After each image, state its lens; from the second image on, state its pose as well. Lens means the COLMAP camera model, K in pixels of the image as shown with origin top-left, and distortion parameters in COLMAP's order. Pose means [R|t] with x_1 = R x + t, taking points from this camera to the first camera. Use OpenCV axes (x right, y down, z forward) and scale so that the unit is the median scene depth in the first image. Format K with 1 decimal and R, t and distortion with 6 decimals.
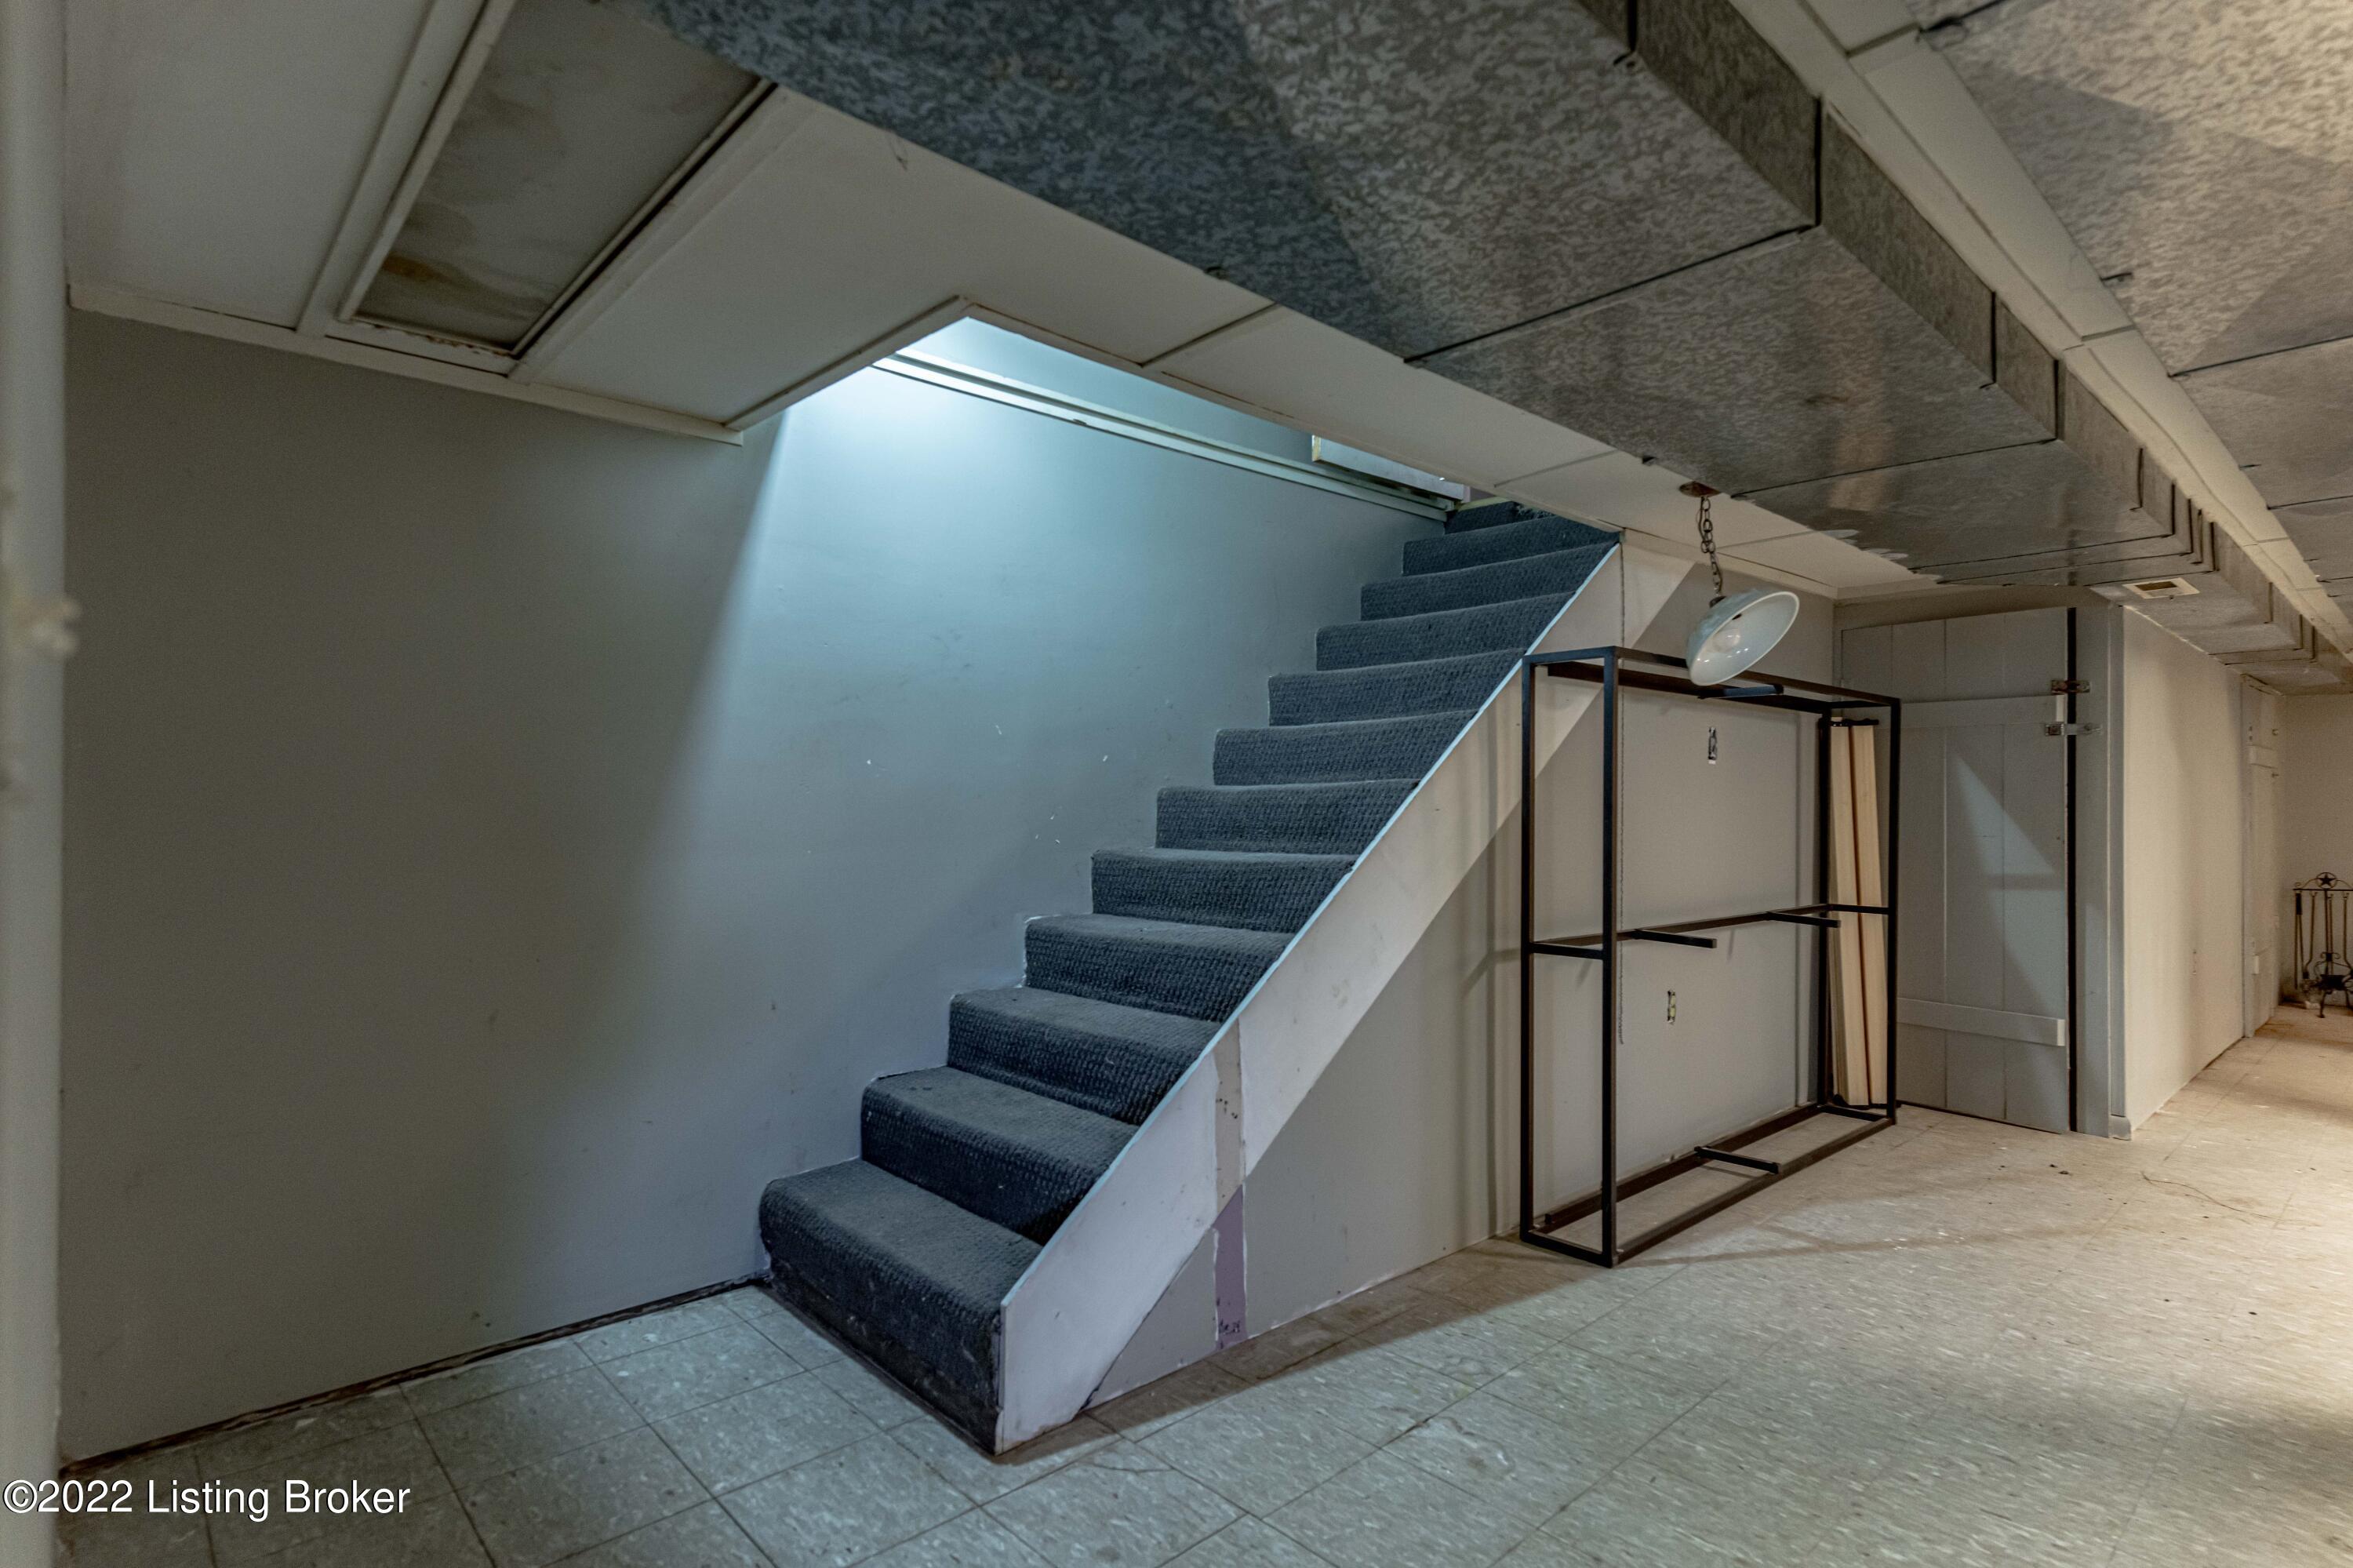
lens RADIAL K [[1193.3, 0, 1175.2], [0, 1193.3, 792.6], [0, 0, 1]] dist [0.000144, 0.000024]
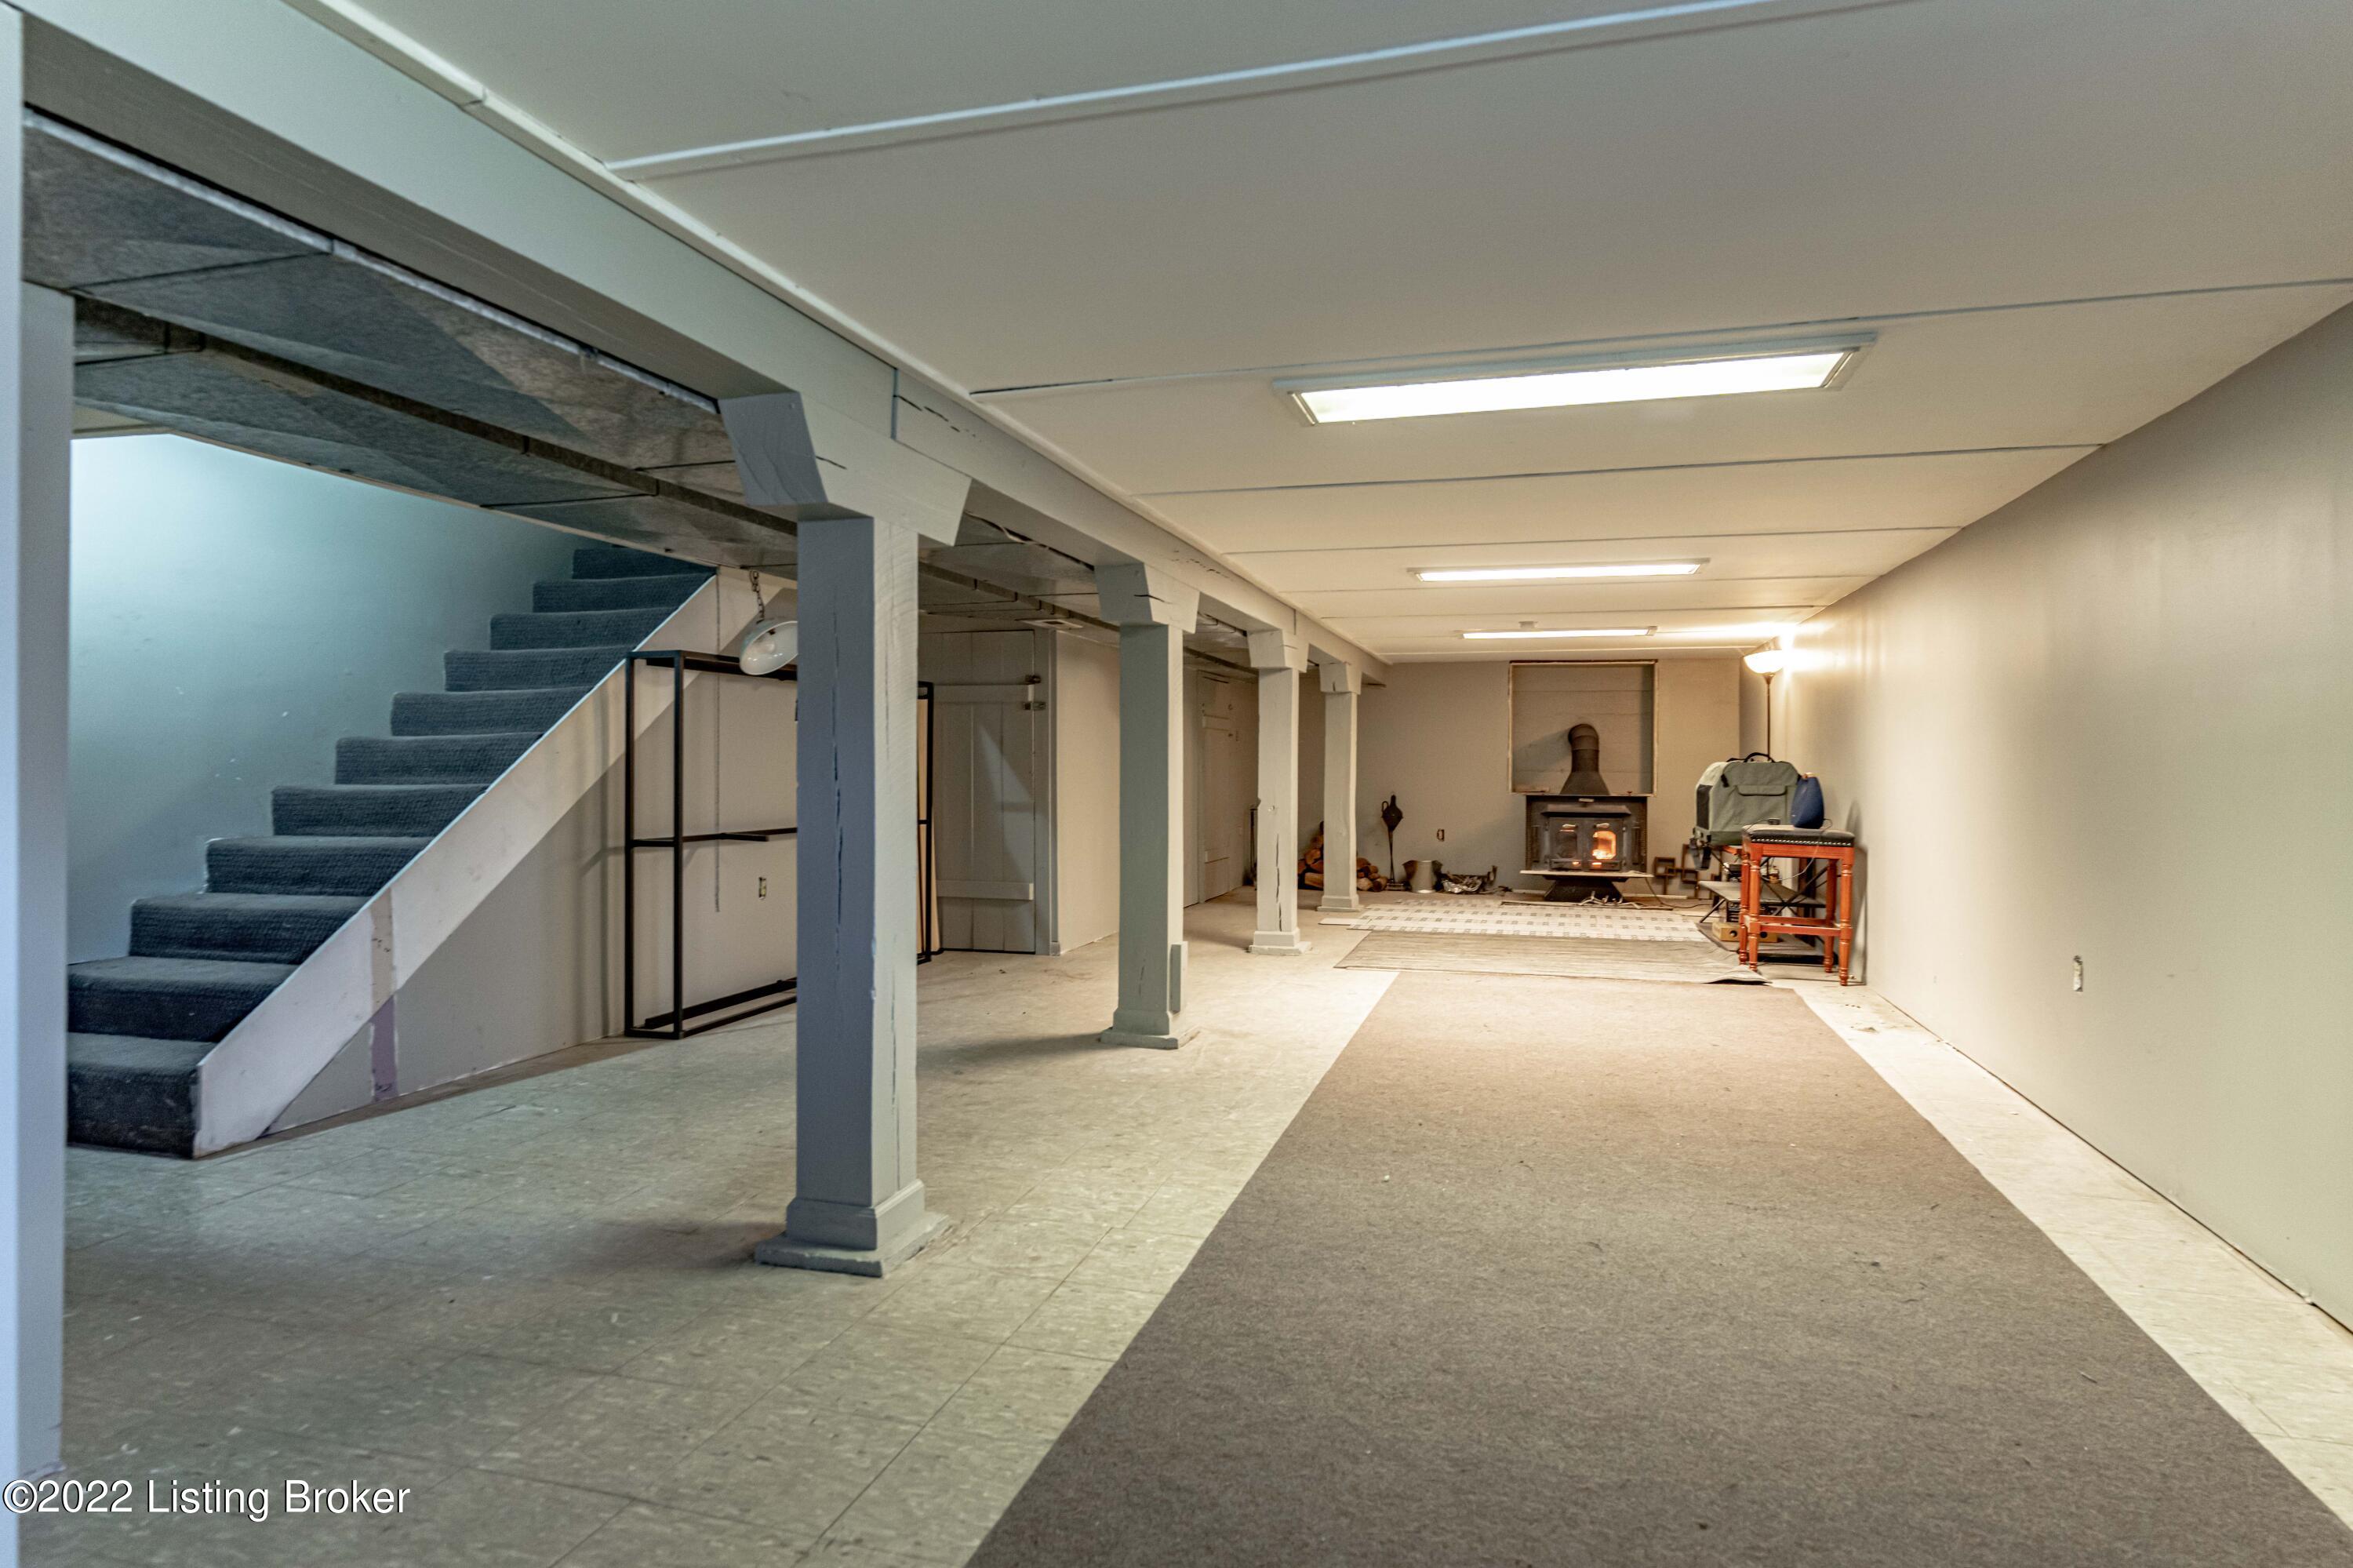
lens RADIAL K [[1255.1, 0, 1229.2], [0, 1255.1, 763.9], [0, 0, 1]] dist [-0.001446, -0.000148]
pose [[0.837927, -0.003953, 0.545768, 0.063431], [-0.002050, 0.999944, 0.010391, 0.009604], [-0.545779, -0.009826, 0.837872, -0.766362]]
